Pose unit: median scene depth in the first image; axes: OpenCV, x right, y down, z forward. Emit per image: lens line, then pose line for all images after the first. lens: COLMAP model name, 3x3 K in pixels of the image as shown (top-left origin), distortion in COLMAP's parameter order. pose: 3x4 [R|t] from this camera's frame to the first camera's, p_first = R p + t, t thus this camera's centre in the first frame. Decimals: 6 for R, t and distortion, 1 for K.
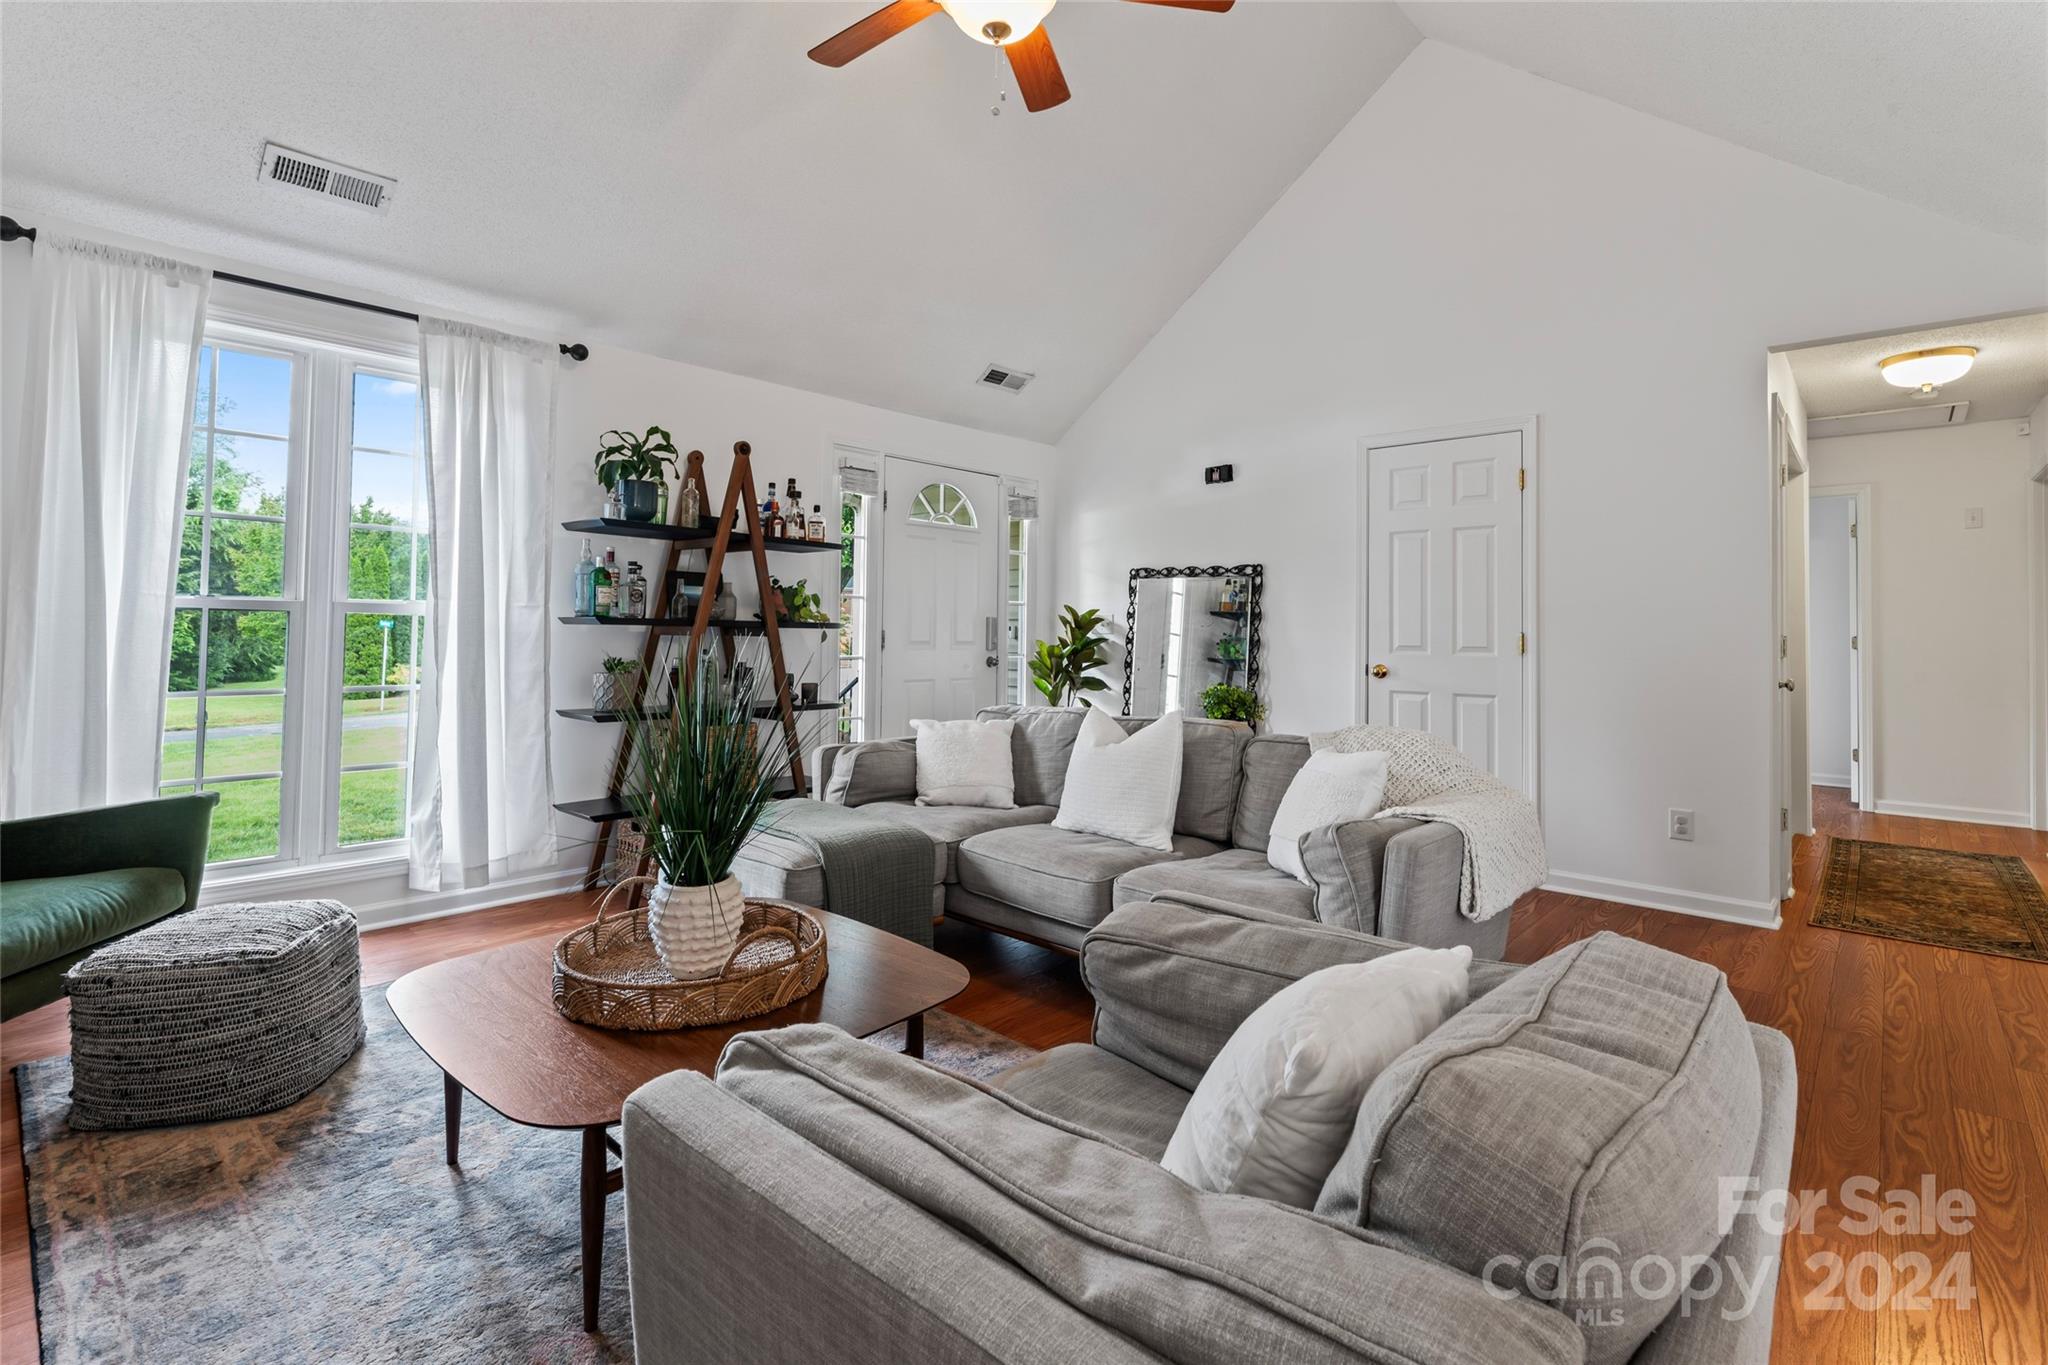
lens RADIAL K [[963.9, 0, 1027.5], [0, 963.9, 639.0], [0, 0, 1]] dist [0.000004, 0.000014]
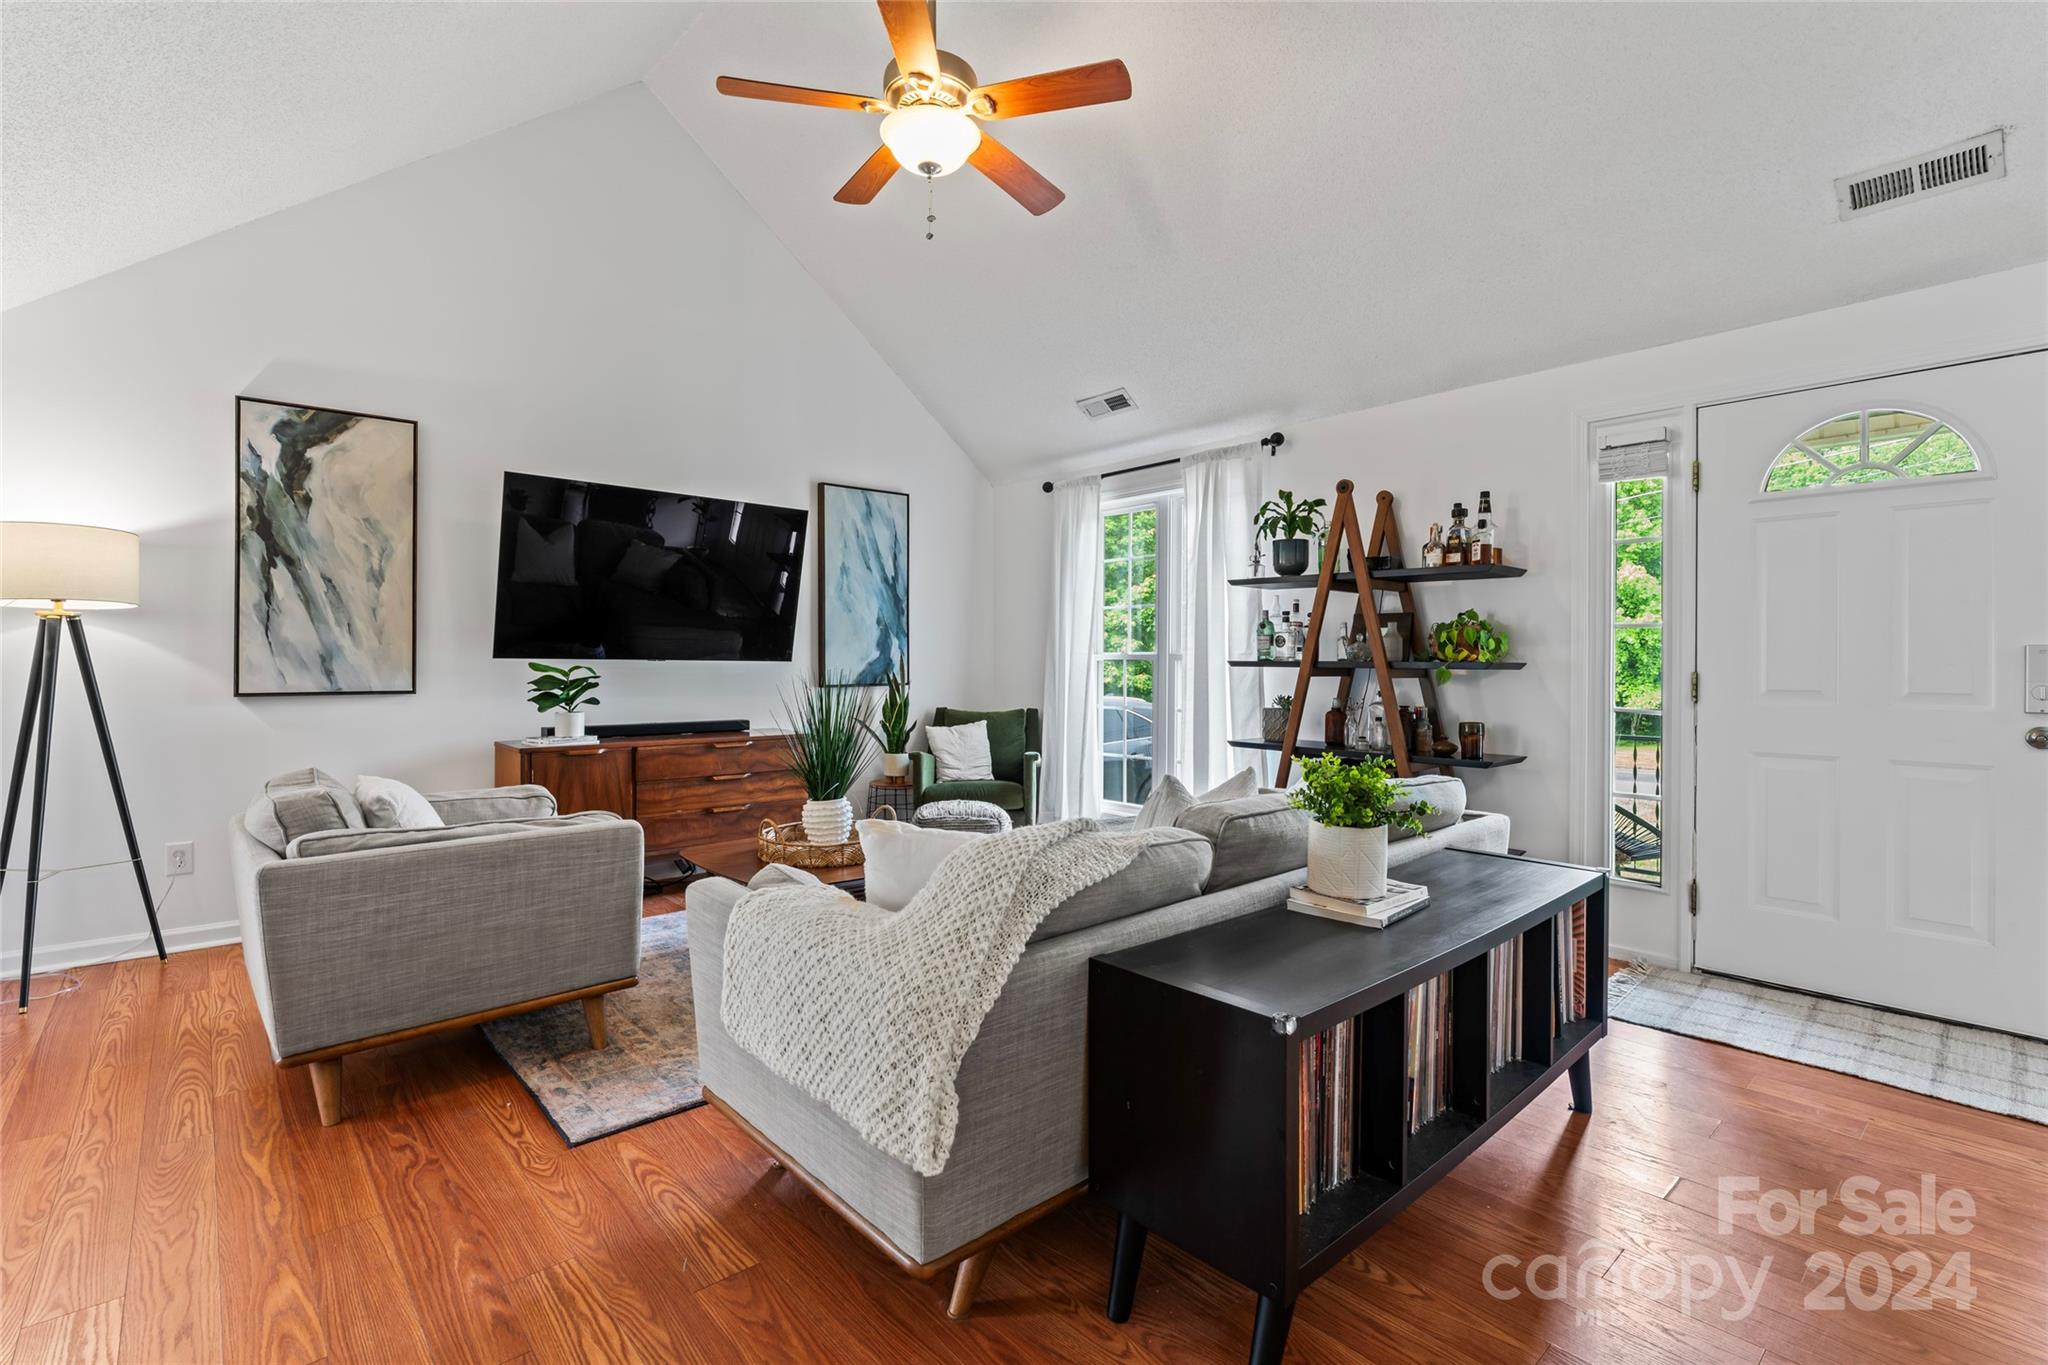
lens RADIAL K [[906.8, 0, 1024.0], [0, 906.8, 682.5], [0, 0, 1]] dist [-0.000637, -0.000021]
pose [[-0.092275, 0.012643, -0.995653, 0.669158], [-0.009934, 0.999858, 0.013617, -0.007950], [0.995684, 0.011147, -0.092136, 0.771752]]
